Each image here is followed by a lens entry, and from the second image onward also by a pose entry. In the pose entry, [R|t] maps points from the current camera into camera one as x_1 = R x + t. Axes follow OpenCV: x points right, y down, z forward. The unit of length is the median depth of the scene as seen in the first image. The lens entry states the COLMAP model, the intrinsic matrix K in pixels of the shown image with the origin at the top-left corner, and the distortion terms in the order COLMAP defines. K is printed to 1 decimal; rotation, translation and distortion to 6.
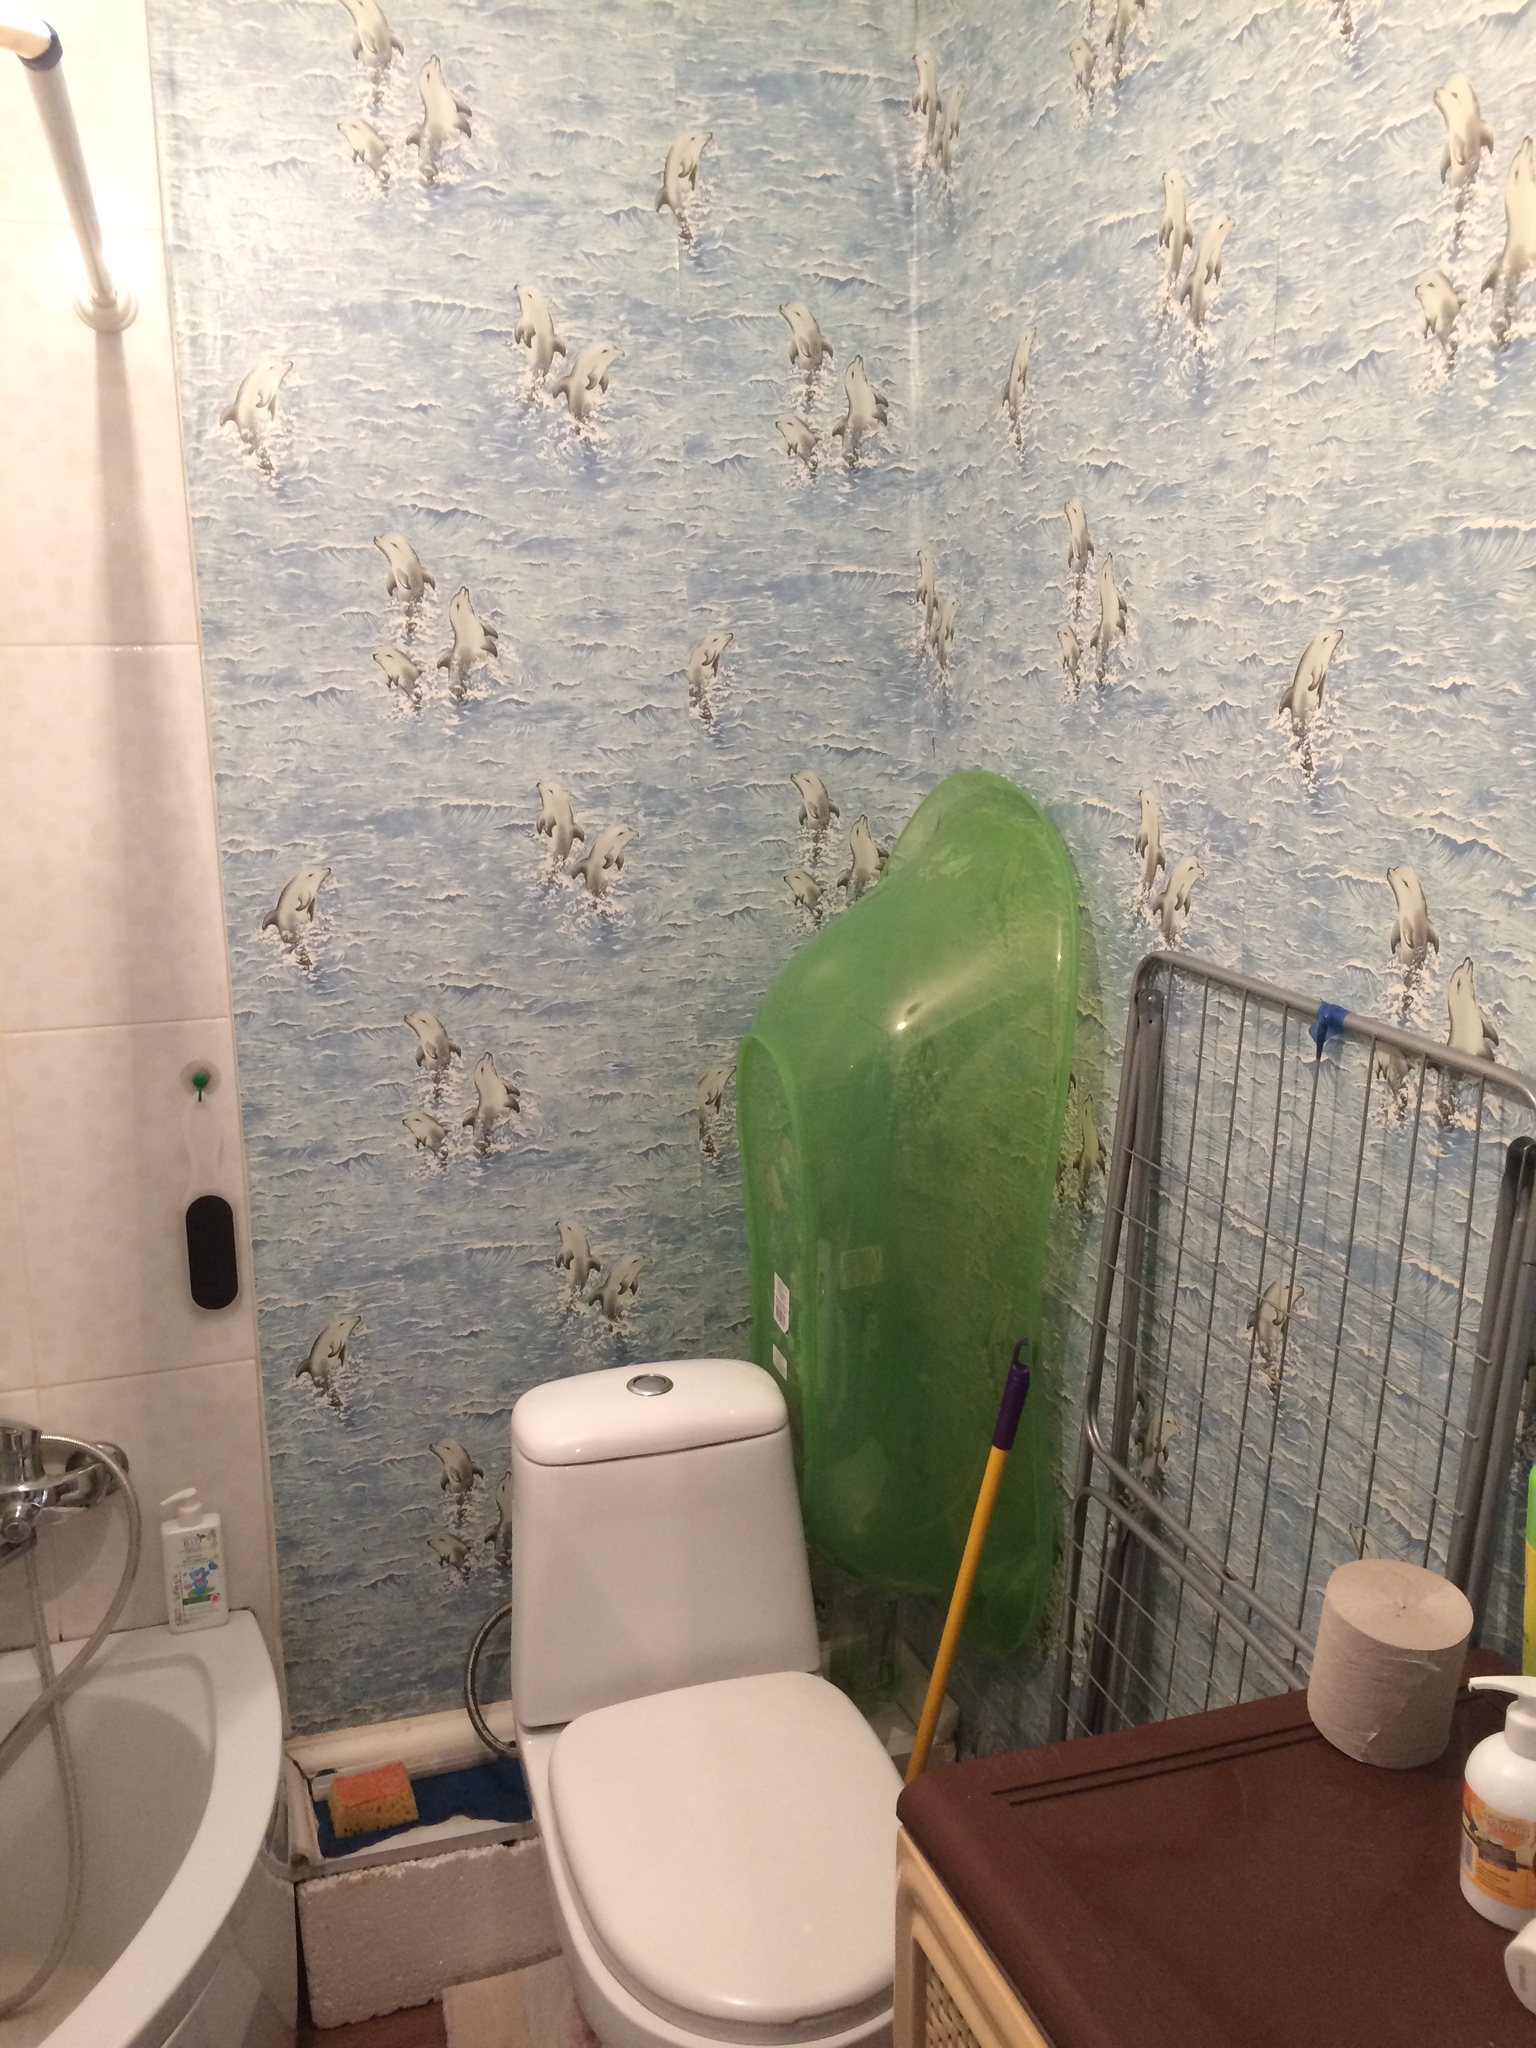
lens RADIAL K [[1776.4, 0, 768.0], [0, 1776.4, 1024.0], [0, 0, 1]] dist [0.094168, -0.137064]
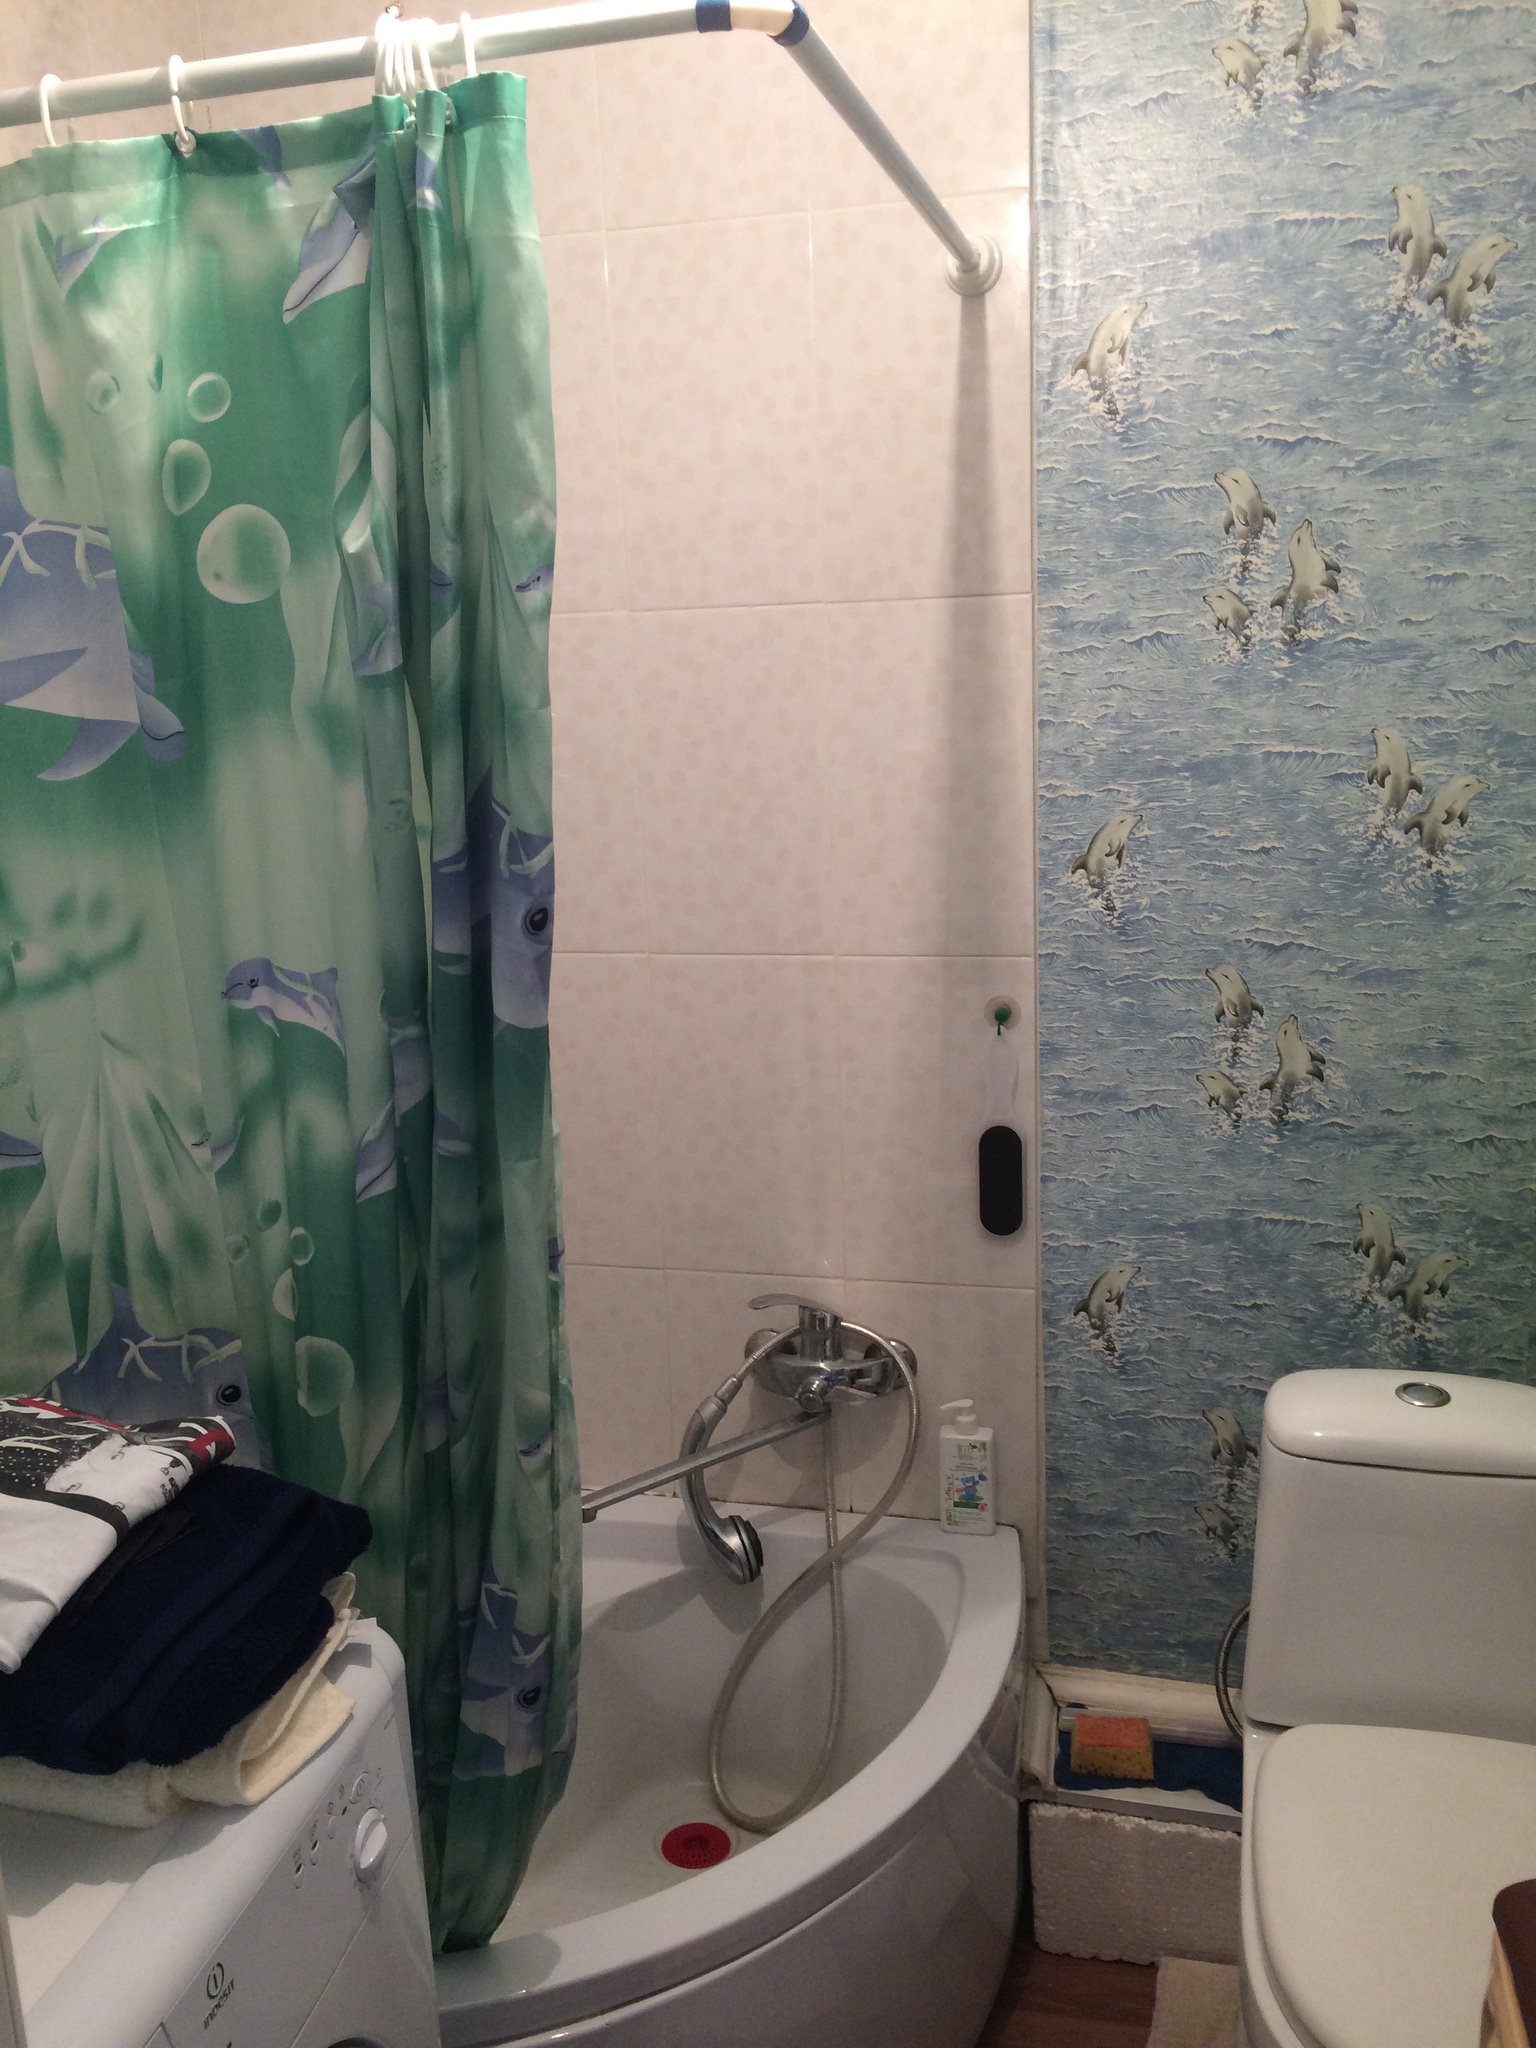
lens RADIAL K [[1776.4, 0, 768.0], [0, 1776.4, 1024.0], [0, 0, 1]] dist [0.094168, -0.137064]
pose [[0.843361, 0.093291, -0.529187, 0.116383], [-0.083420, 0.995605, 0.042570, 0.003829], [0.530833, 0.008243, 0.847437, 0.047775]]
